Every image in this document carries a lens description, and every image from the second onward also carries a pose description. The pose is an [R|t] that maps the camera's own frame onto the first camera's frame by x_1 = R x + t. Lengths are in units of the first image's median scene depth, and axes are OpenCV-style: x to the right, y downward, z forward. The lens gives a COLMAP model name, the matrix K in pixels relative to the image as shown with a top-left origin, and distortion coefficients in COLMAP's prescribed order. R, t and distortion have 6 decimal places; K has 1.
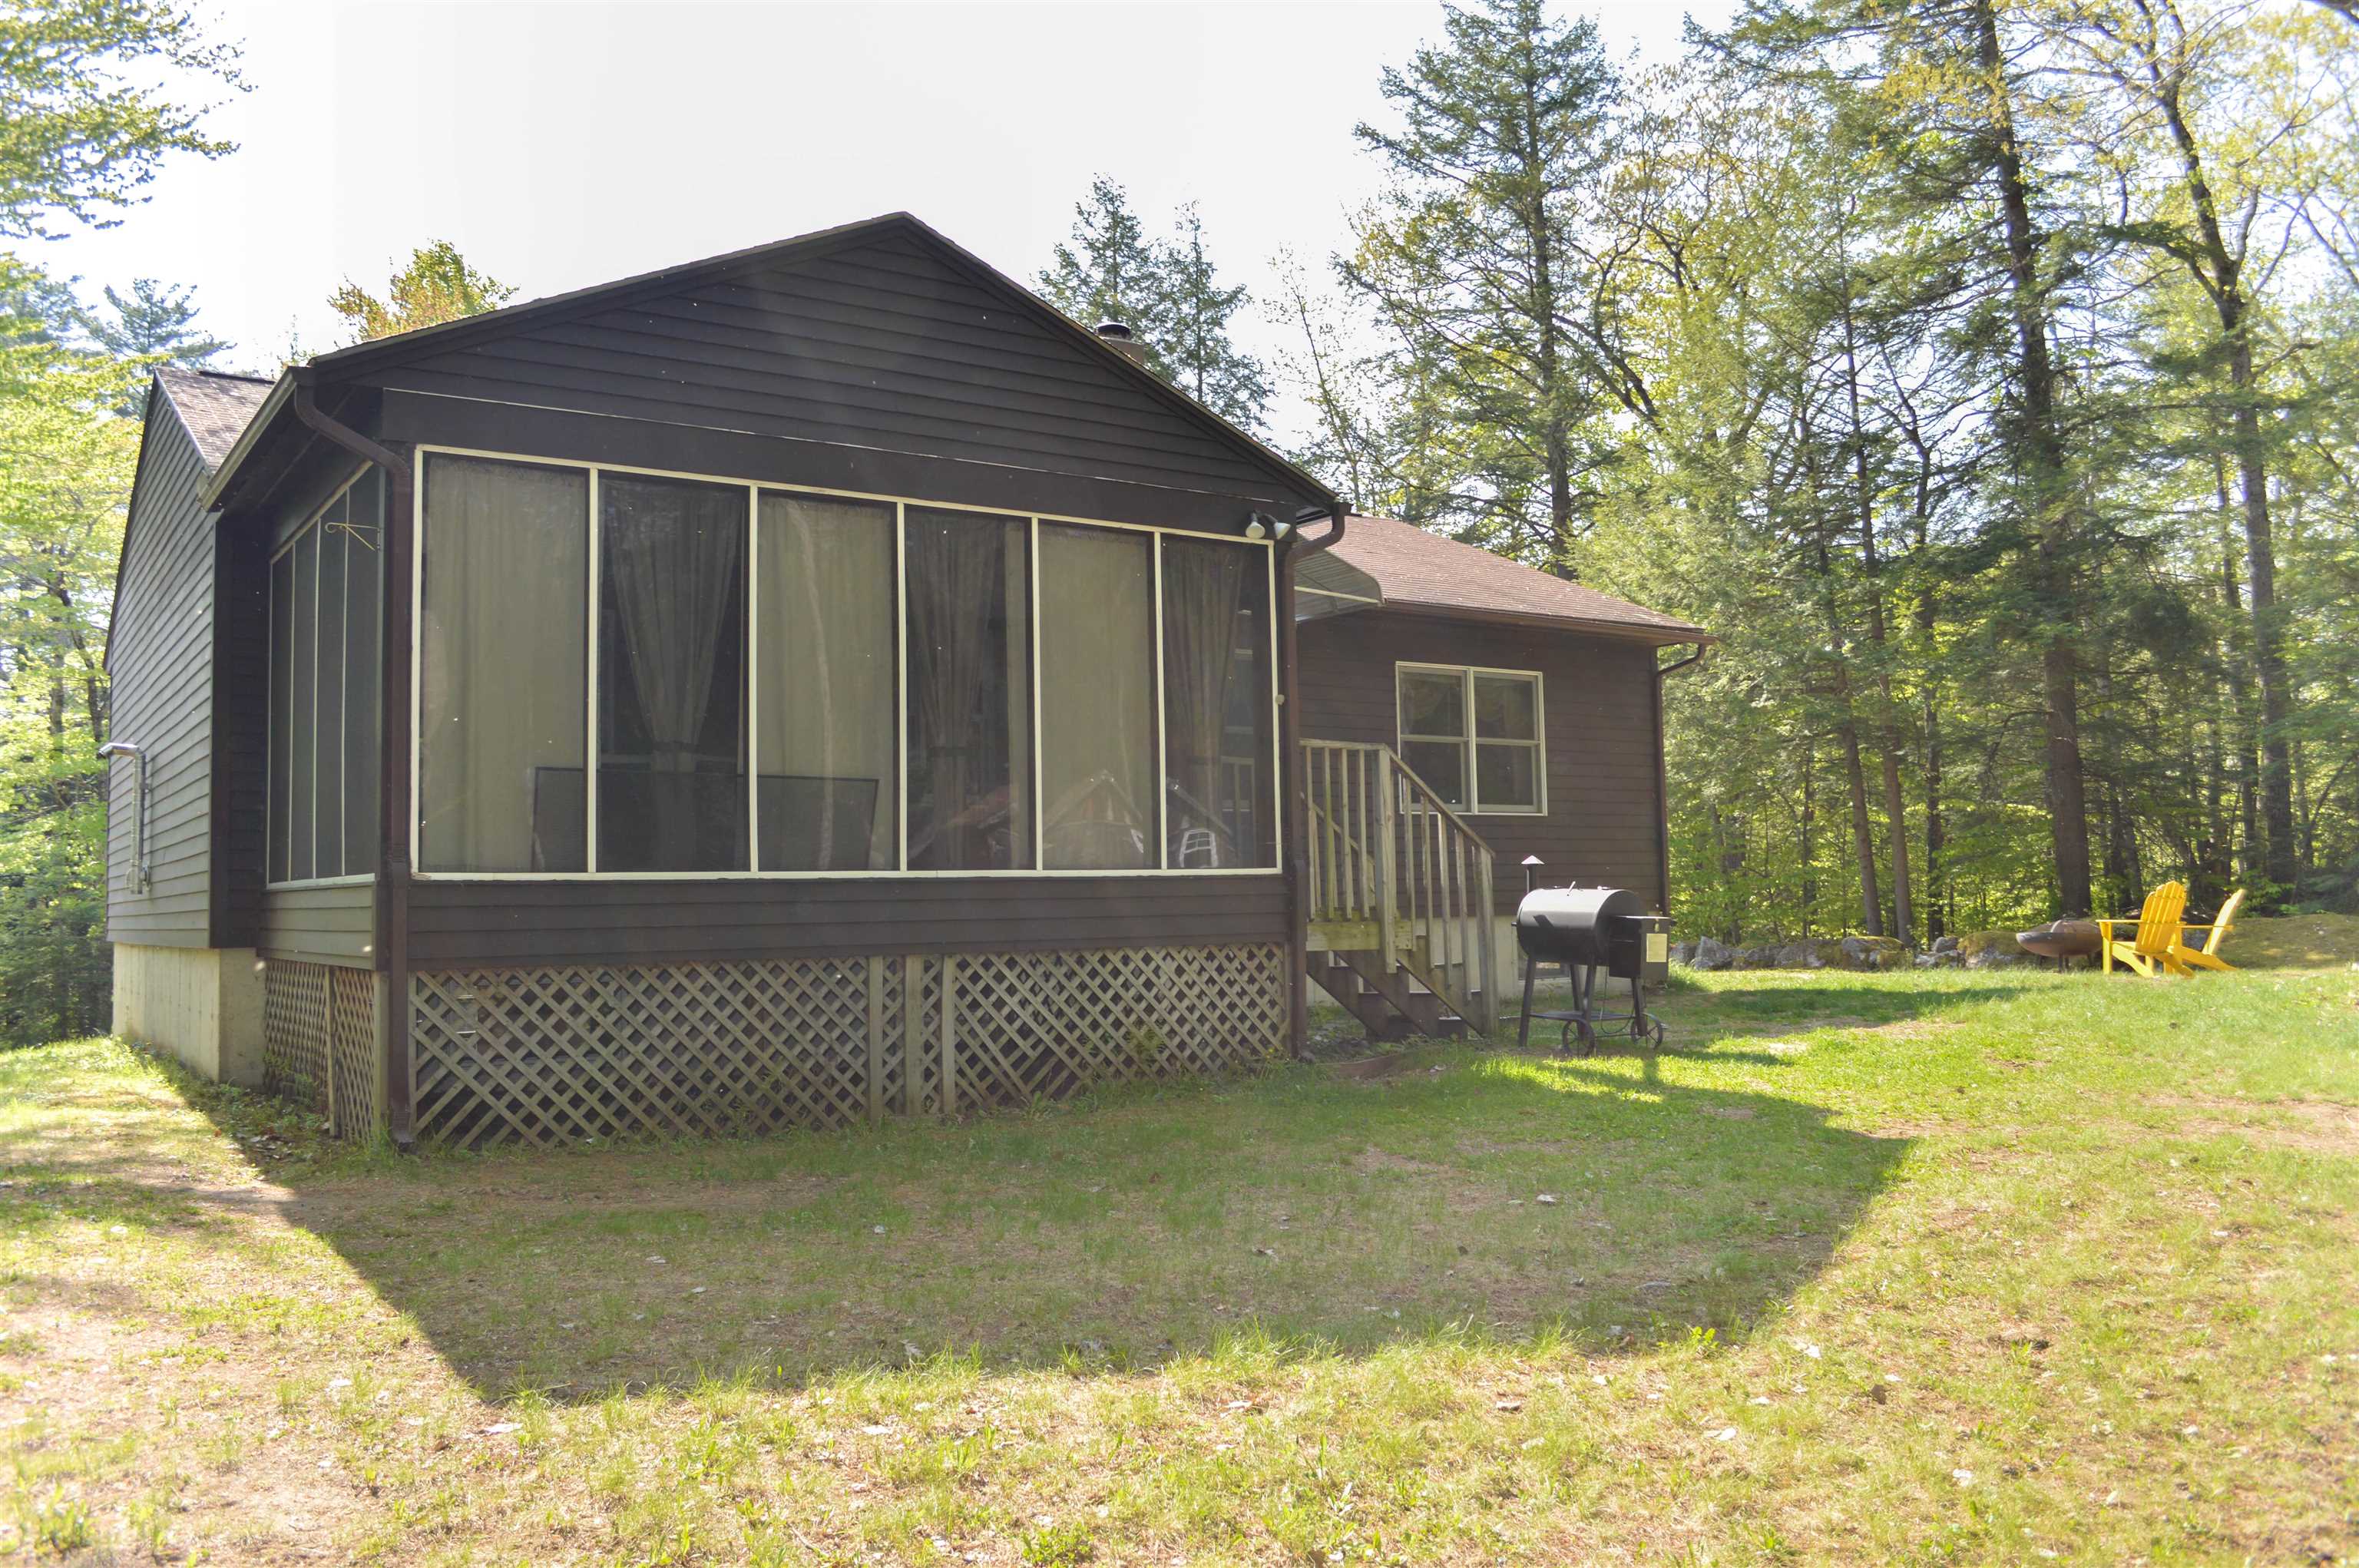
lens RADIAL K [[1920.1, 0, 1179.5], [0, 1920.1, 784.0], [0, 0, 1]] dist [-0.051101, -0.003872]
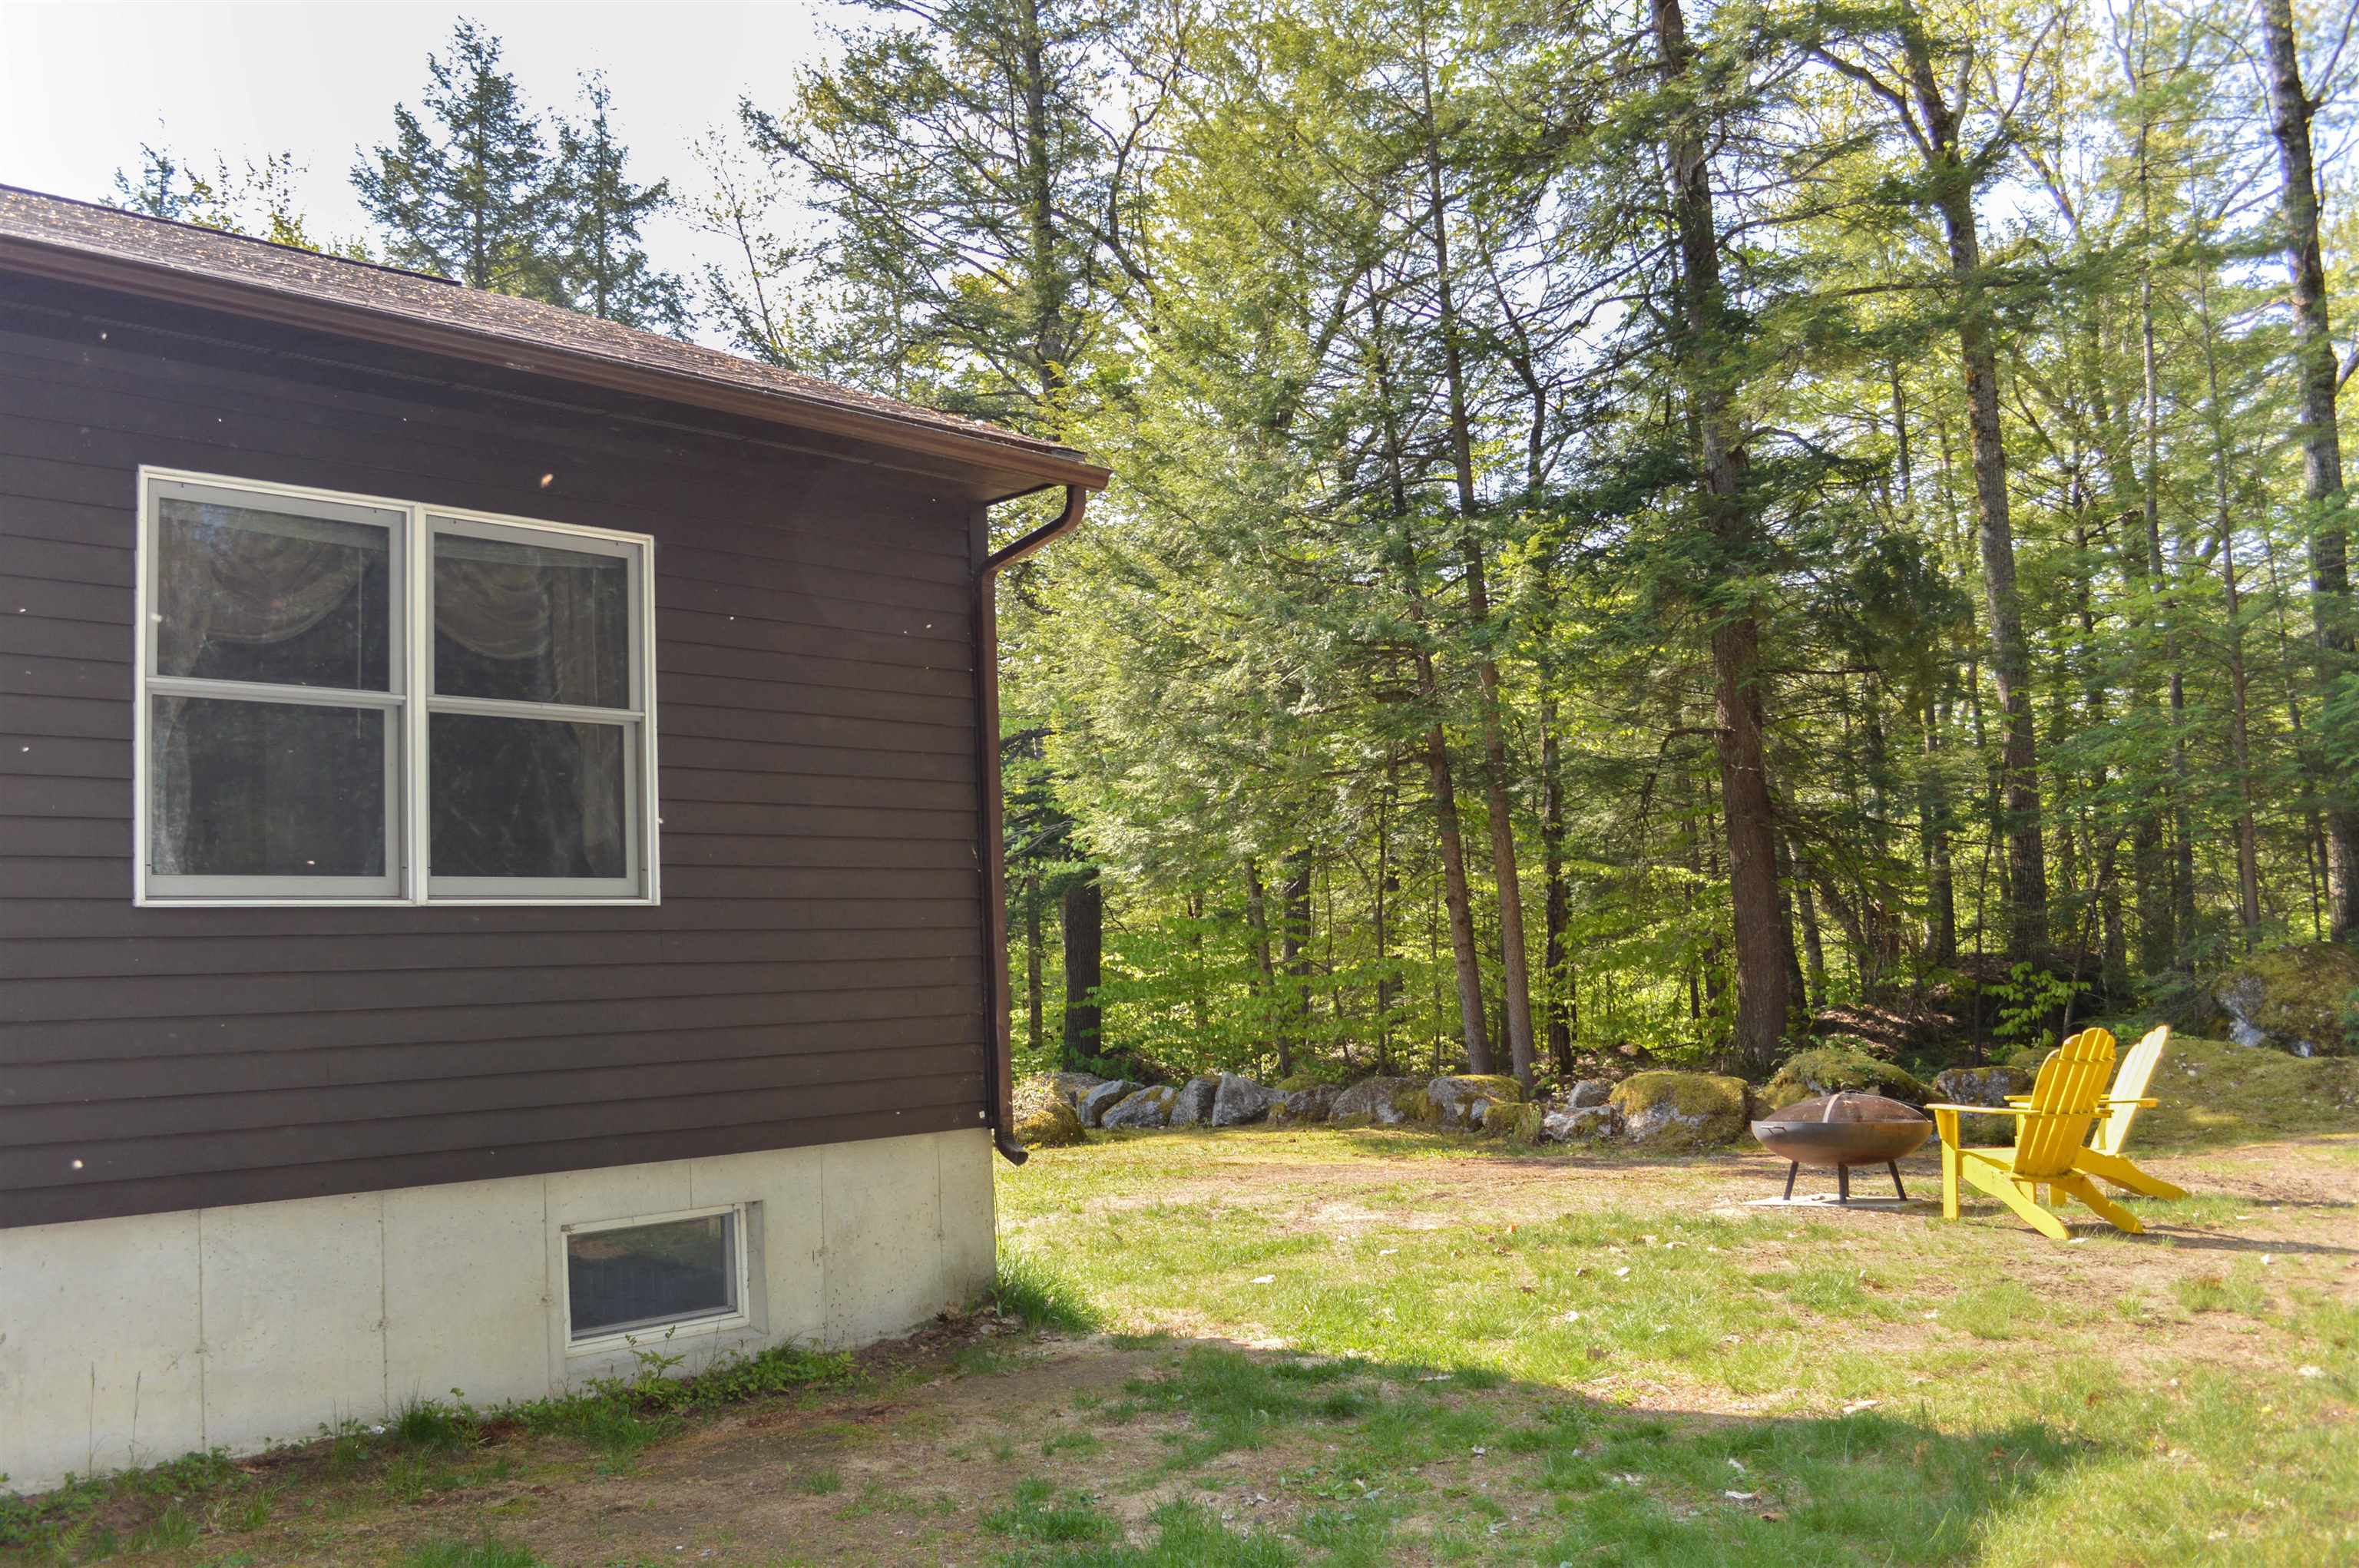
lens RADIAL K [[1920.1, 0, 1179.5], [0, 1920.1, 784.0], [0, 0, 1]] dist [-0.051101, -0.003872]
pose [[0.980873, 0.000211, 0.194649, 0.116507], [0.006442, 0.999416, -0.033546, 0.003013], [-0.194543, 0.034158, 0.980299, 0.319327]]
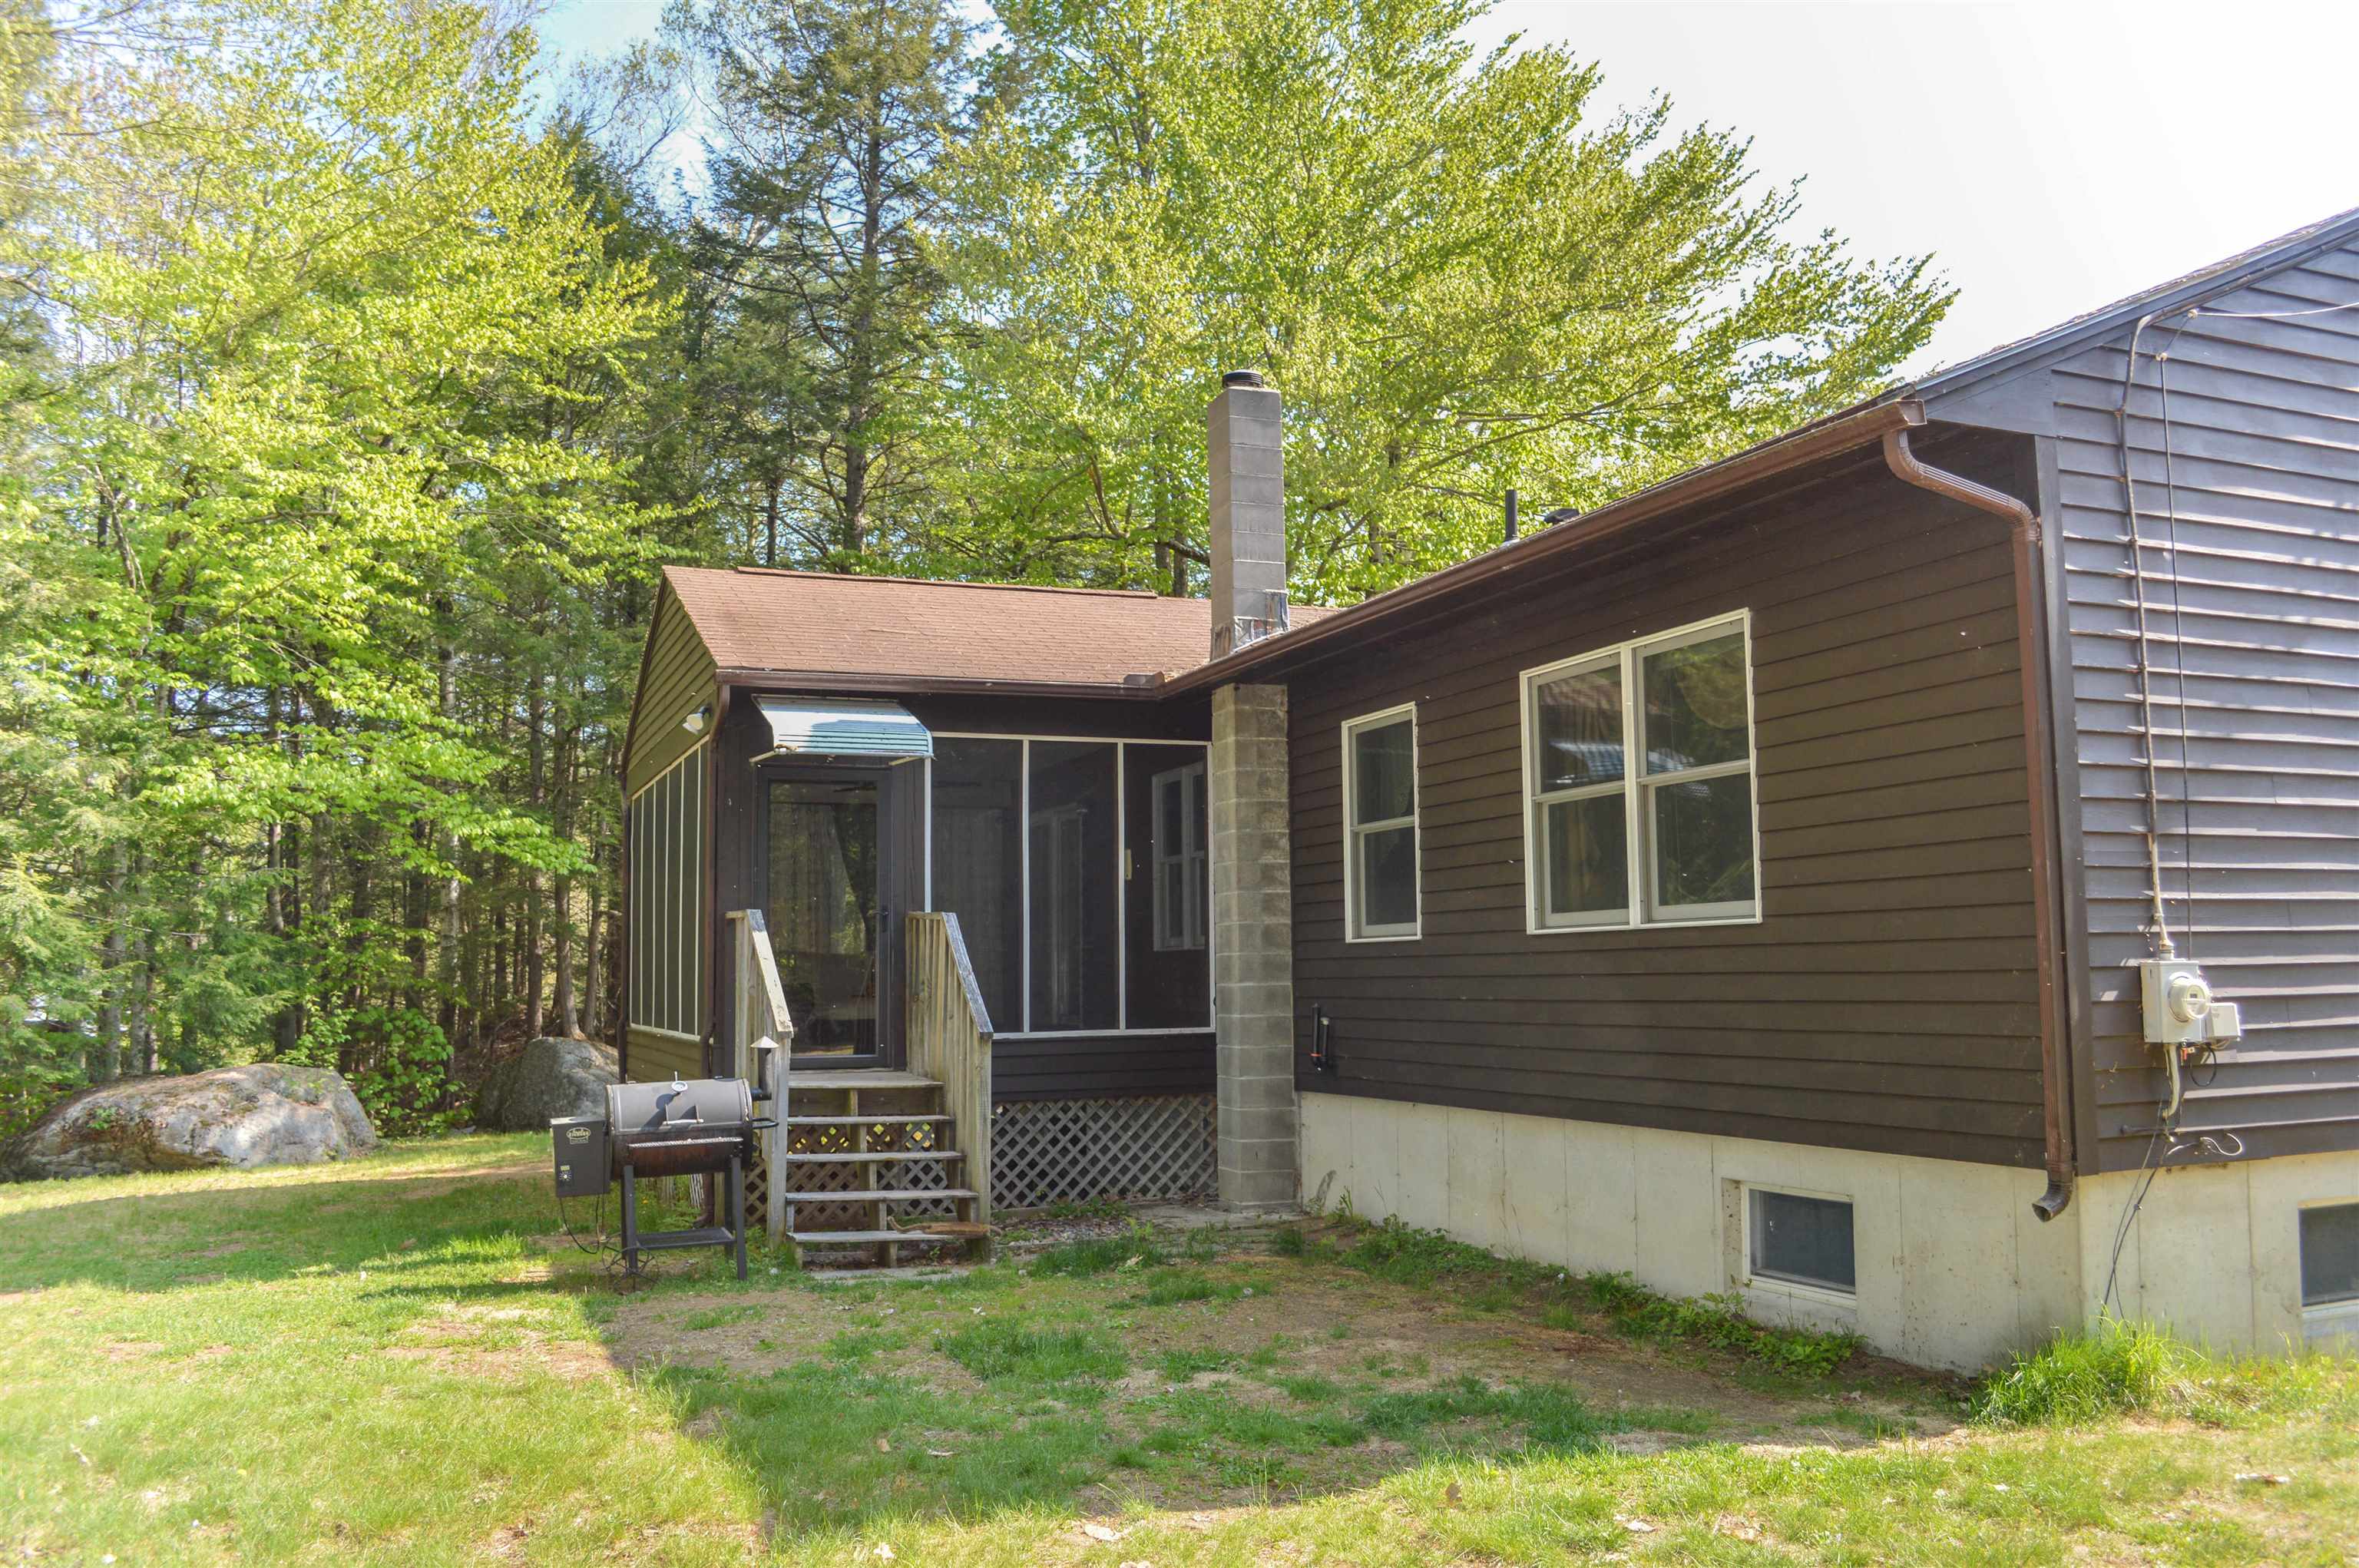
lens RADIAL K [[1920.1, 0, 1179.5], [0, 1920.1, 784.0], [0, 0, 1]] dist [-0.051101, -0.003872]
pose [[-0.182333, -0.071669, -0.980621, 0.353185], [0.093225, 0.991587, -0.089805, 0.006120], [0.978807, -0.107793, -0.174118, 0.504072]]
